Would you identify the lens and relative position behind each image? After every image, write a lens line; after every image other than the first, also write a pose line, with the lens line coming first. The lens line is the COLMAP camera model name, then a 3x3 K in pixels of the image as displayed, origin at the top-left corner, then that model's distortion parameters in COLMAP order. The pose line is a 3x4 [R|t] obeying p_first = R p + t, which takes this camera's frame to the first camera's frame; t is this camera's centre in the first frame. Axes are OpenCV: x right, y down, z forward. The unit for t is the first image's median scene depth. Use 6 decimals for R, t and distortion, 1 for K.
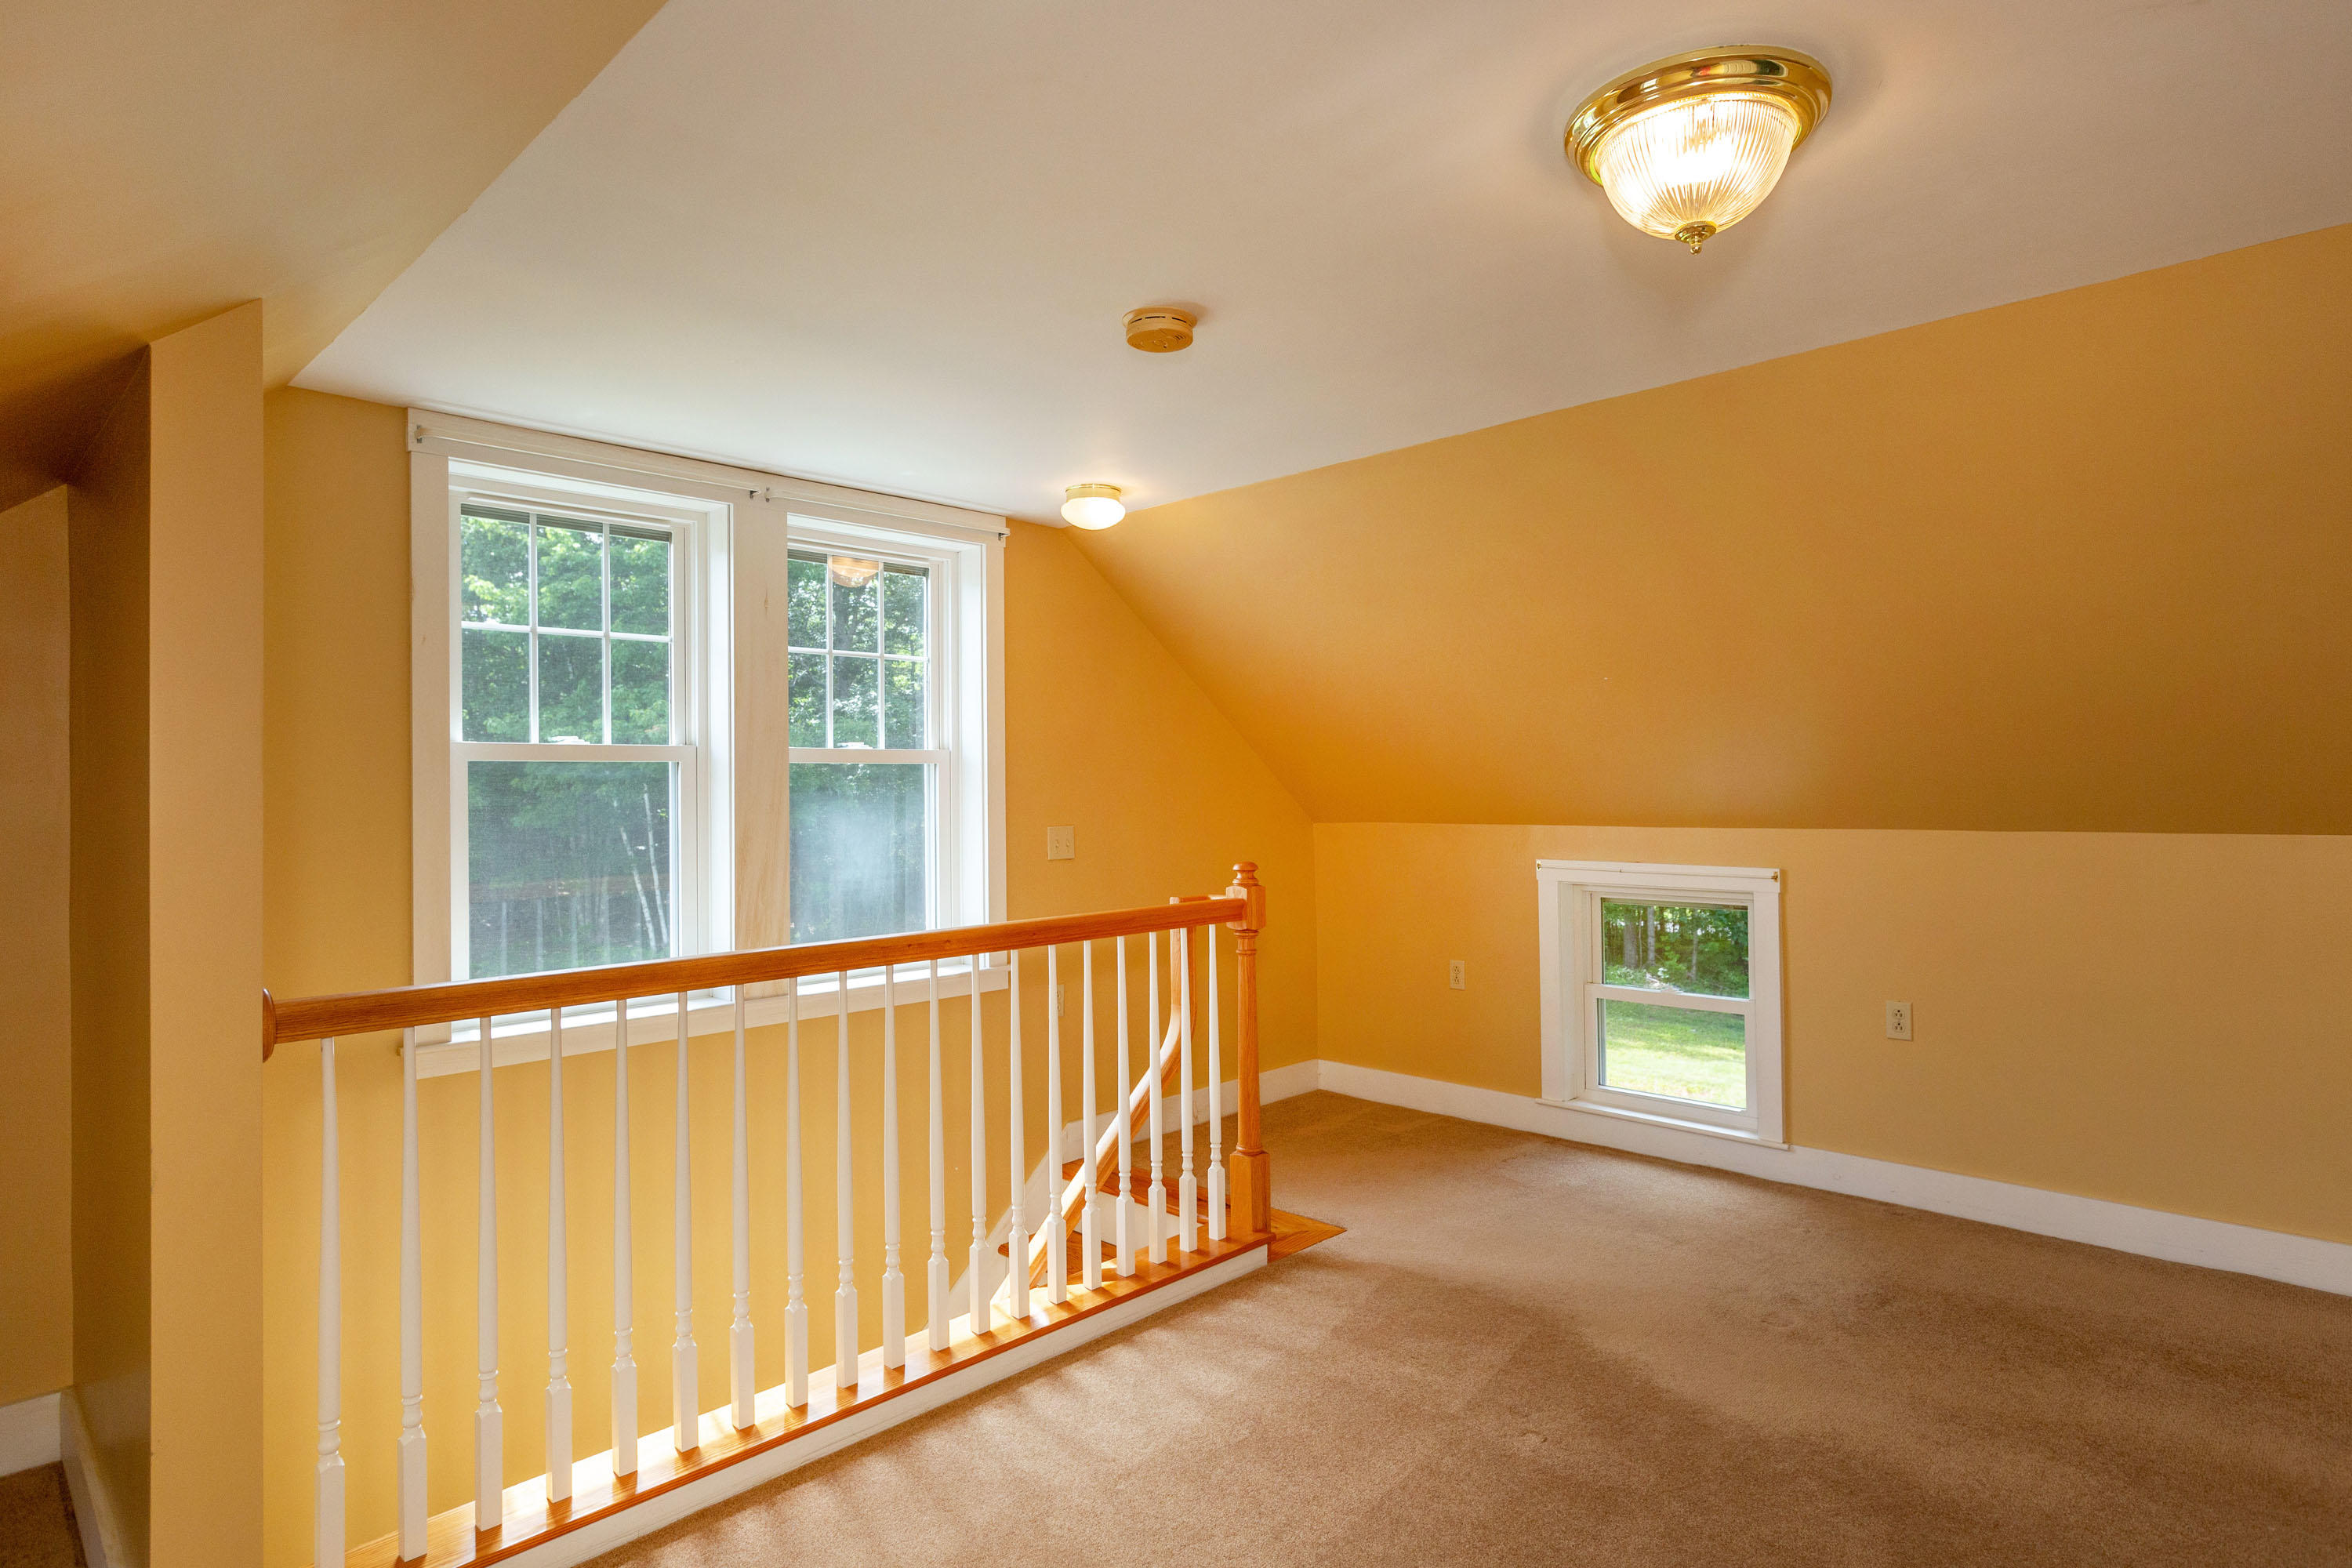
lens RADIAL K [[1263.1, 0, 1176.0], [0, 1263.1, 784.0], [0, 0, 1]] dist [-0.003119, -0.000280]
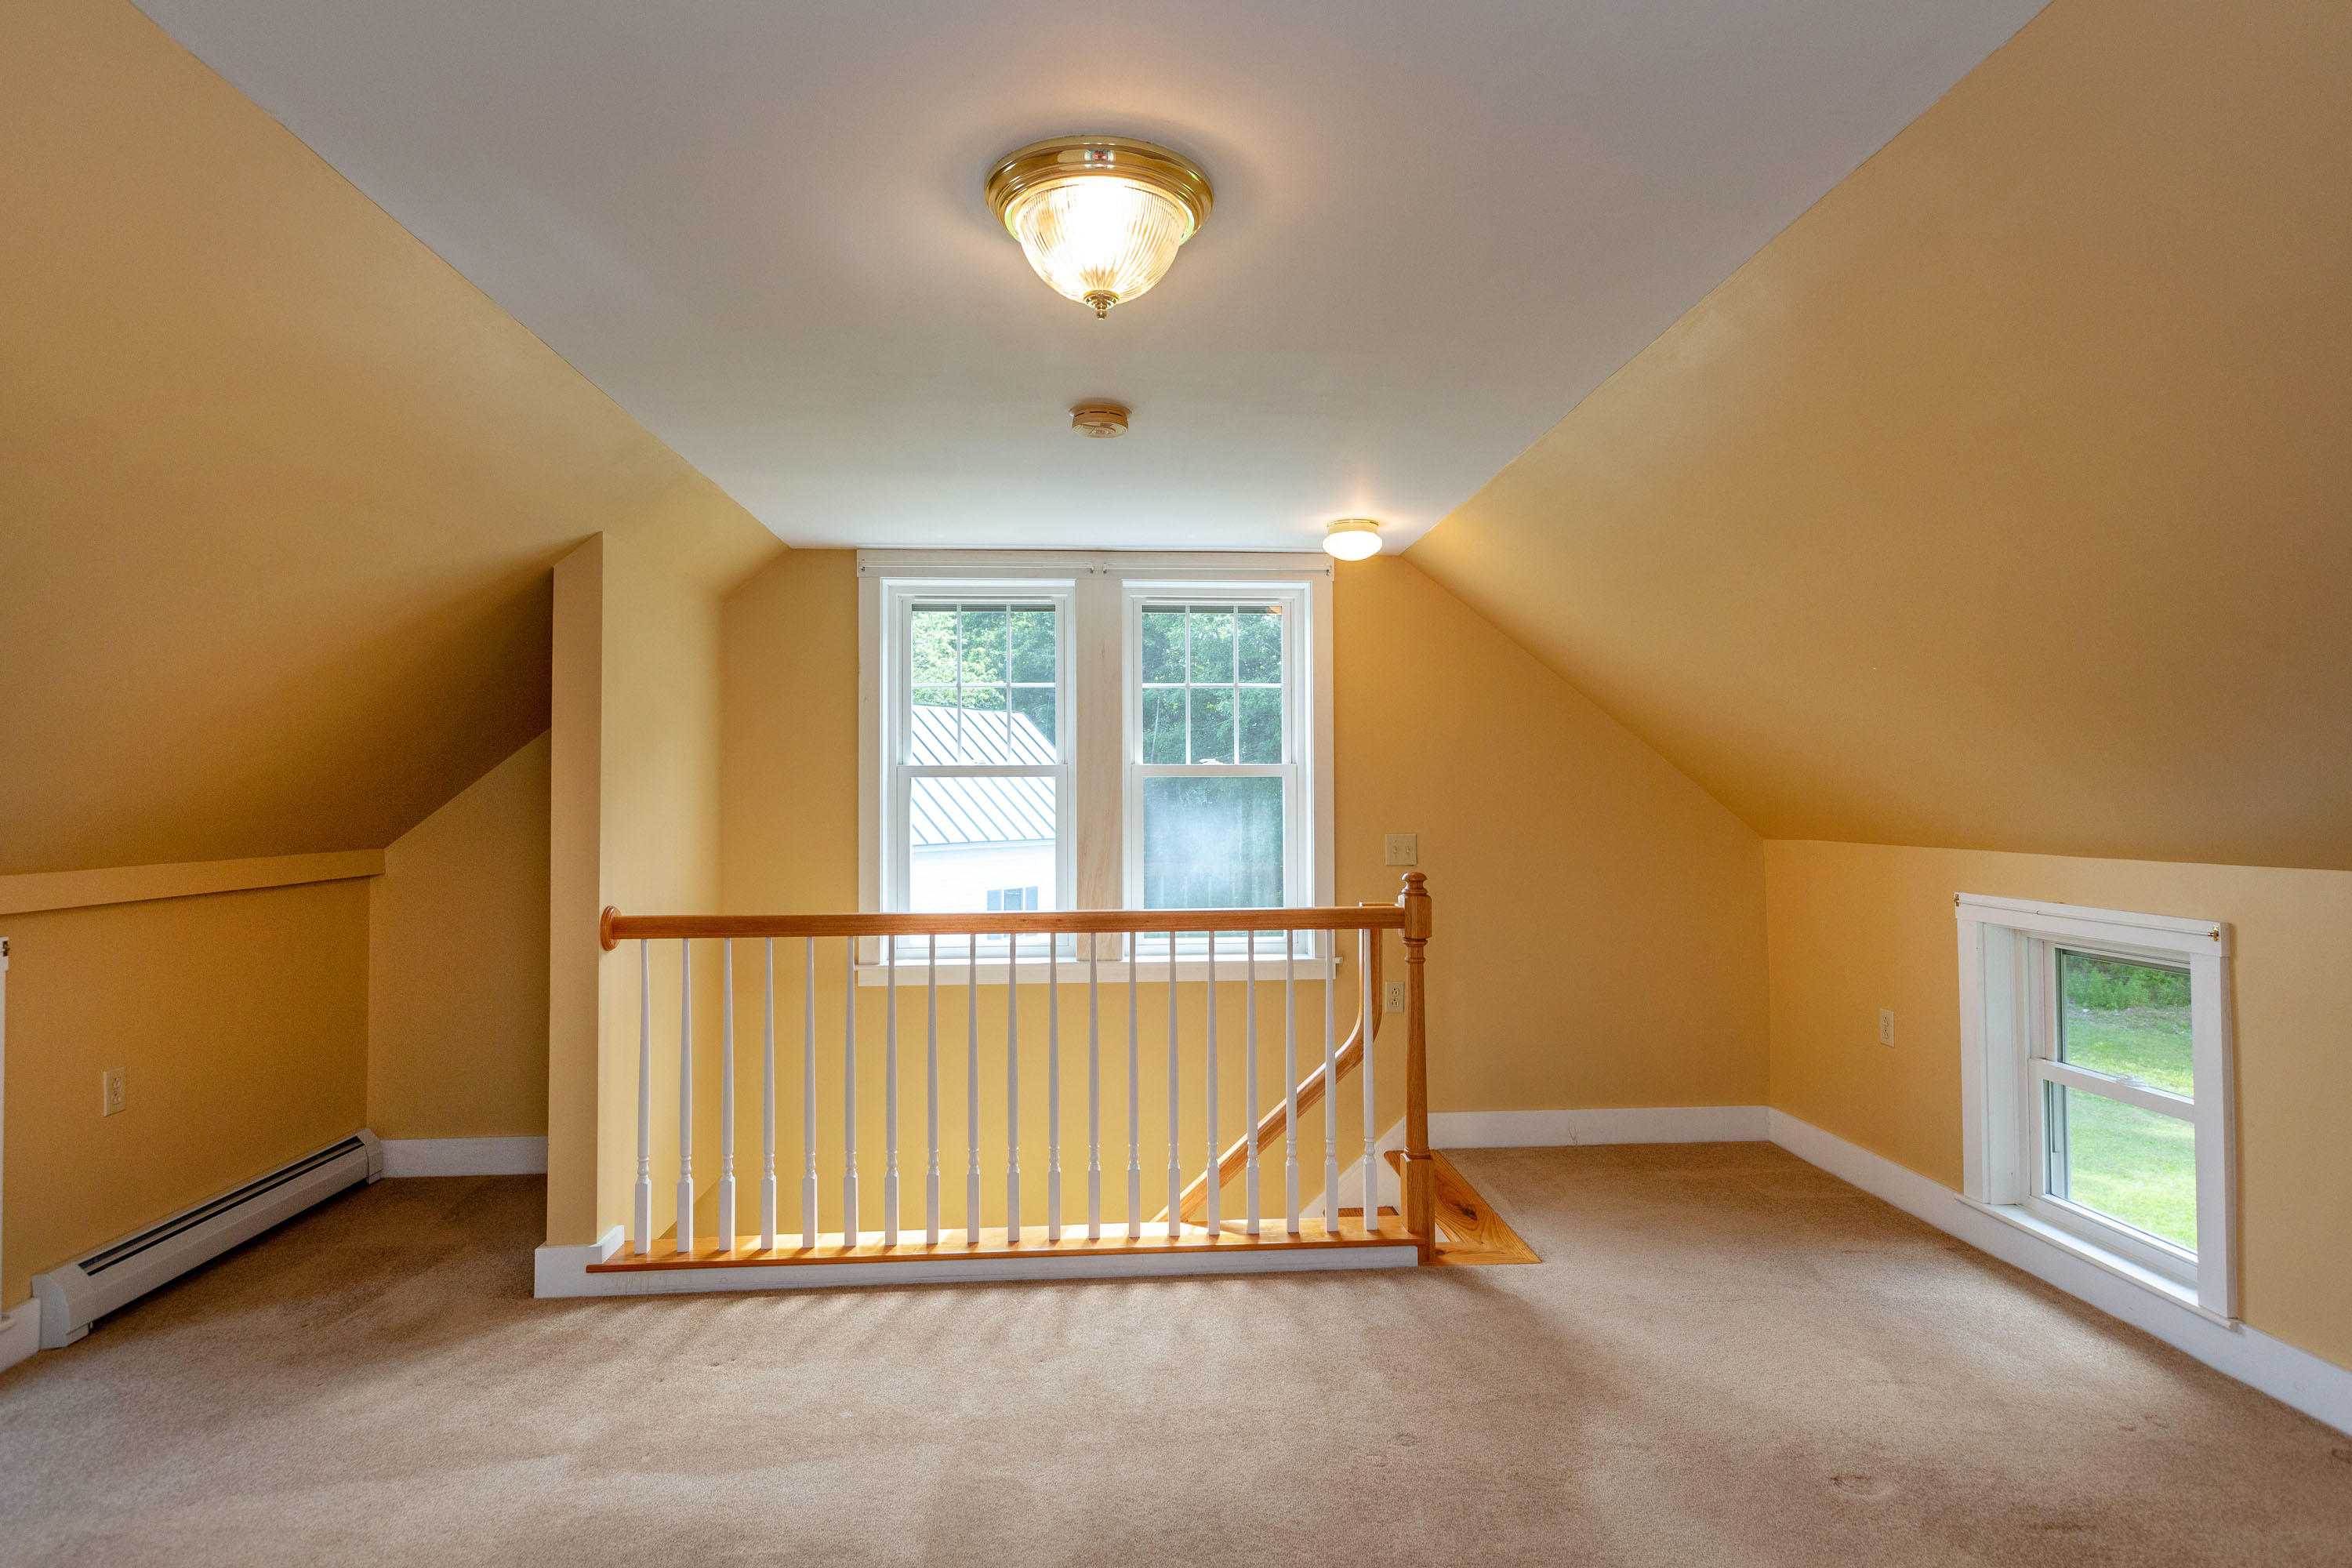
lens RADIAL K [[1223.6, 0, 1185.4], [0, 1223.6, 766.3], [0, 0, 1]] dist [0.000293, -0.000158]
pose [[0.747802, -0.008122, -0.663872, 0.525178], [-0.004172, 0.999848, -0.016932, -0.006467], [0.663908, 0.015431, 0.747655, 0.113038]]
